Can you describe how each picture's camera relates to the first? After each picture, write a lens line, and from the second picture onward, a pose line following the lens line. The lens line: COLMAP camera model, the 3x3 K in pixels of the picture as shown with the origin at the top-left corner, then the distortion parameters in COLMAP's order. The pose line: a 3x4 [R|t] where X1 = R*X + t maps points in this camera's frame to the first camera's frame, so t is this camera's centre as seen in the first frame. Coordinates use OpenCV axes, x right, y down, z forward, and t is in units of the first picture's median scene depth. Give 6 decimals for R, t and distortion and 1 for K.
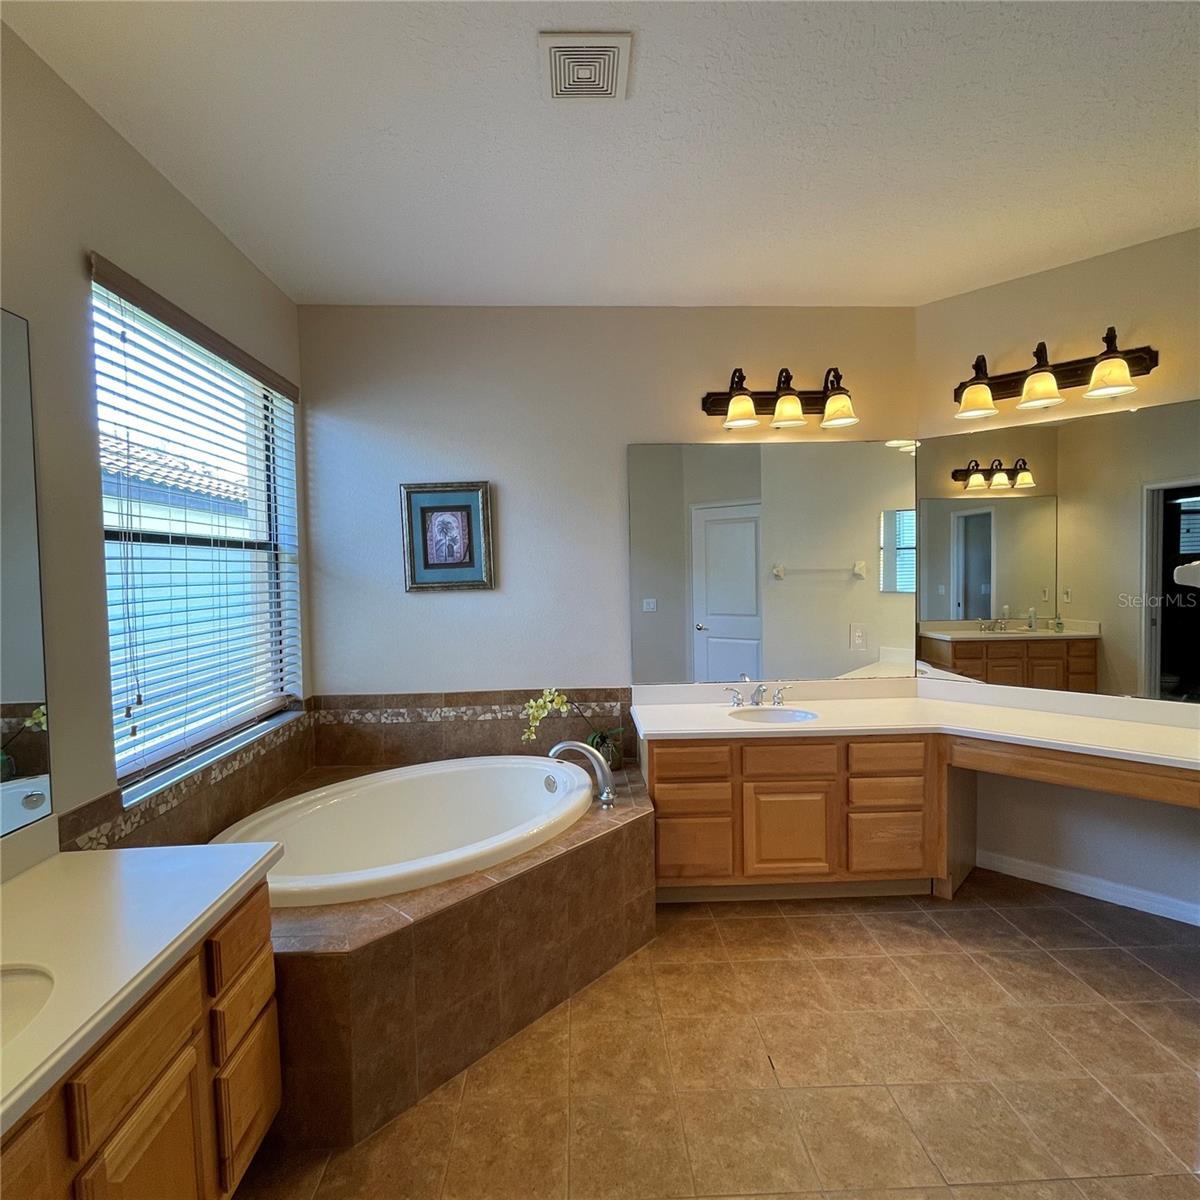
lens RADIAL K [[645.8, 0, 600.6], [0, 645.8, 602.2], [0, 0, 1]] dist [-0.002540, 0.000796]
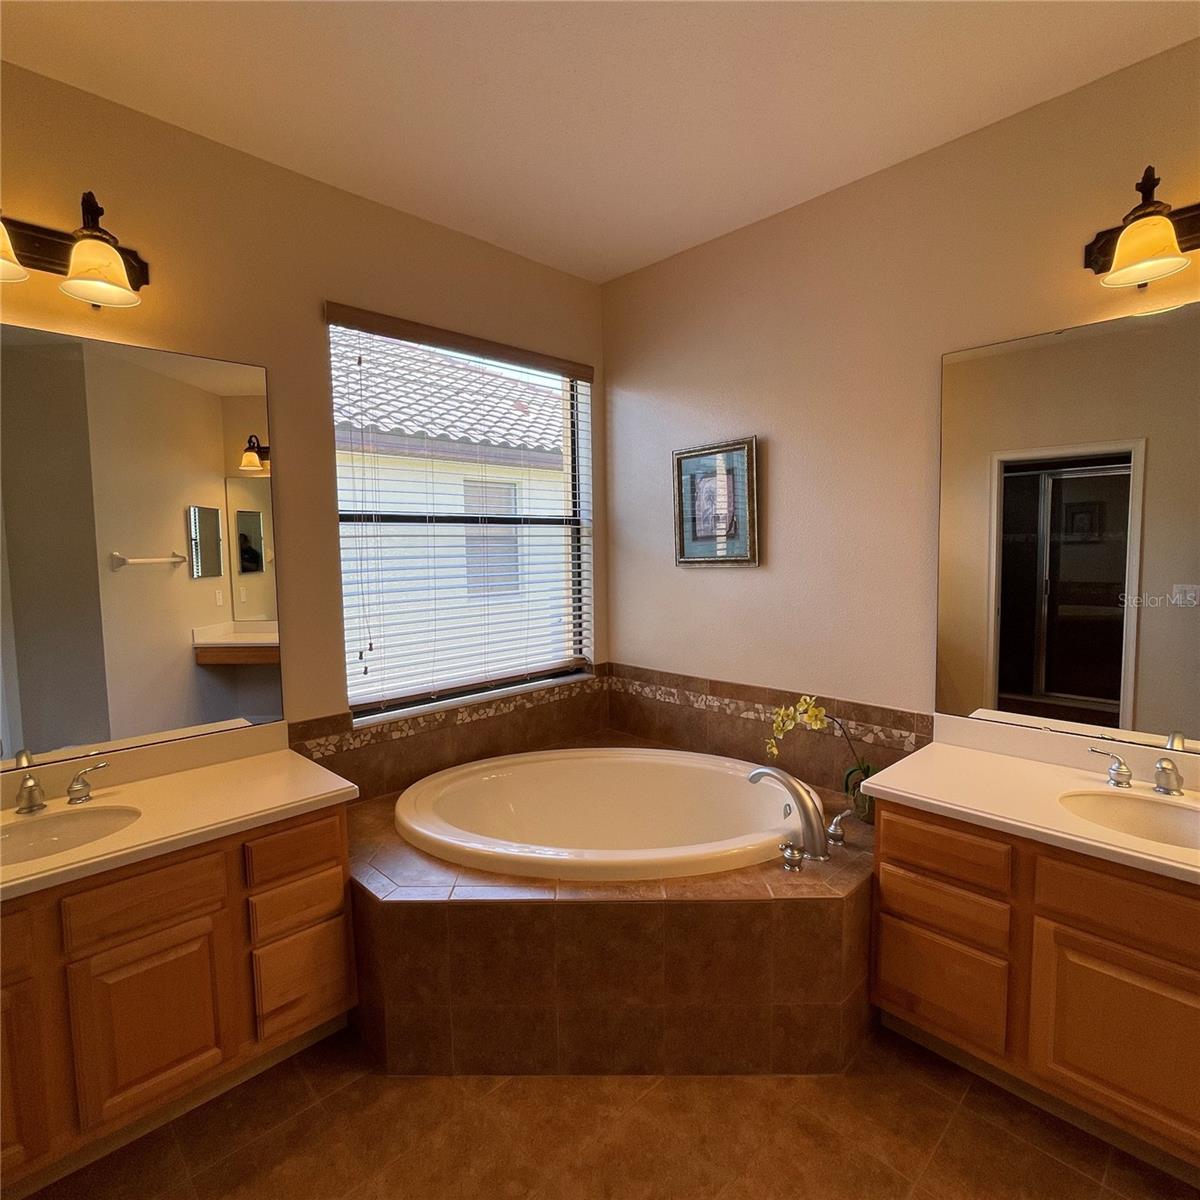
lens RADIAL K [[645.8, 0, 600.1], [0, 645.8, 600.2], [0, 0, 1]] dist [-0.002540, 0.000796]
pose [[0.671125, 0.070651, -0.737970, 0.366419], [-0.033368, 0.997318, 0.065135, -0.028148], [0.740593, -0.019090, 0.671683, 0.326121]]
